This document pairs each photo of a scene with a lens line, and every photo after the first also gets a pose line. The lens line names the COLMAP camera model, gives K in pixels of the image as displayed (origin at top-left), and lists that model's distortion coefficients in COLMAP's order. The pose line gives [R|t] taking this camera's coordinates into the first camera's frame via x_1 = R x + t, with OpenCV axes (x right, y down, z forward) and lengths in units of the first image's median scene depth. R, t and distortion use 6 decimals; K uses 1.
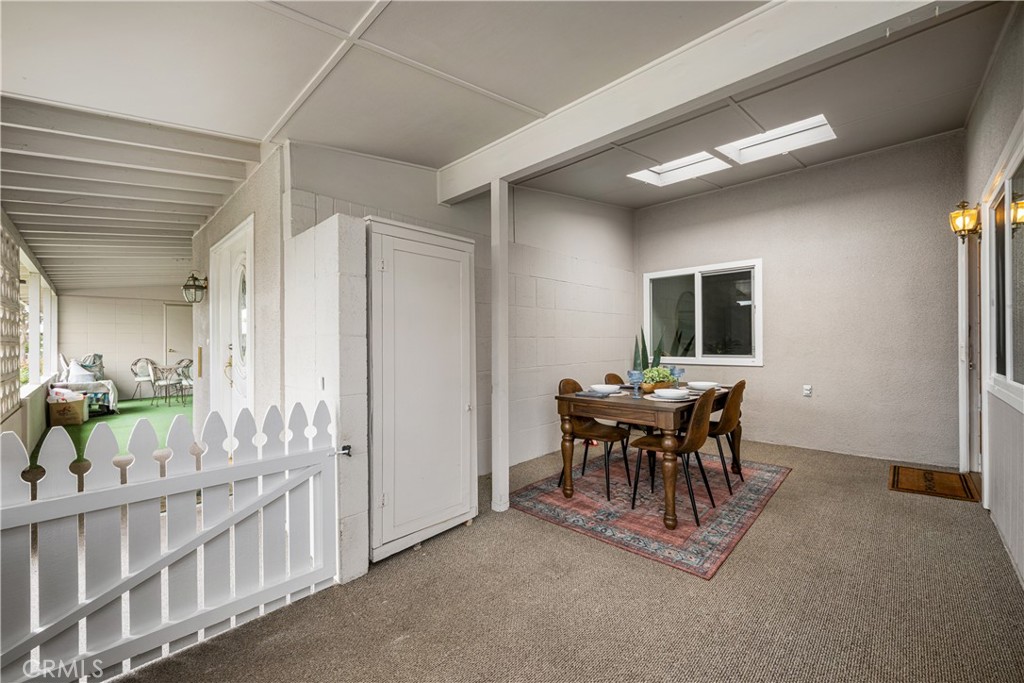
lens RADIAL K [[410.0, 0, 516.3], [0, 410.0, 343.9], [0, 0, 1]] dist [0.000237, 0.000088]
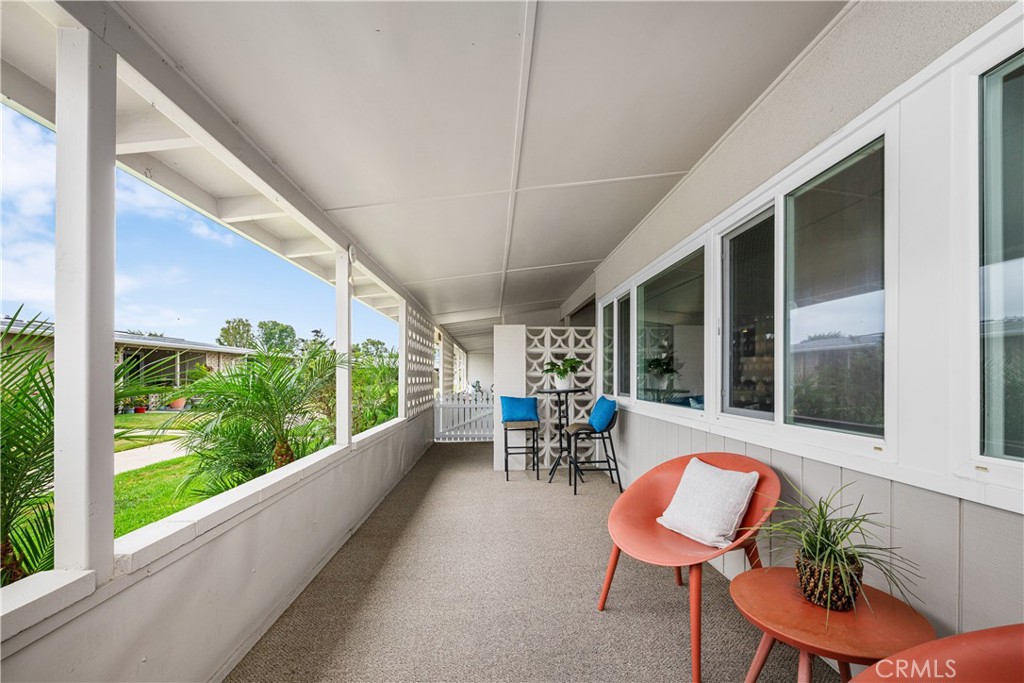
lens RADIAL K [[410.0, 0, 516.3], [0, 410.0, 343.9], [0, 0, 1]] dist [0.000237, 0.000088]
pose [[0.740553, -0.047457, -0.670320, 0.314706], [-0.006445, 0.996956, -0.077703, -0.000744], [0.671967, 0.061864, 0.737993, -0.251806]]
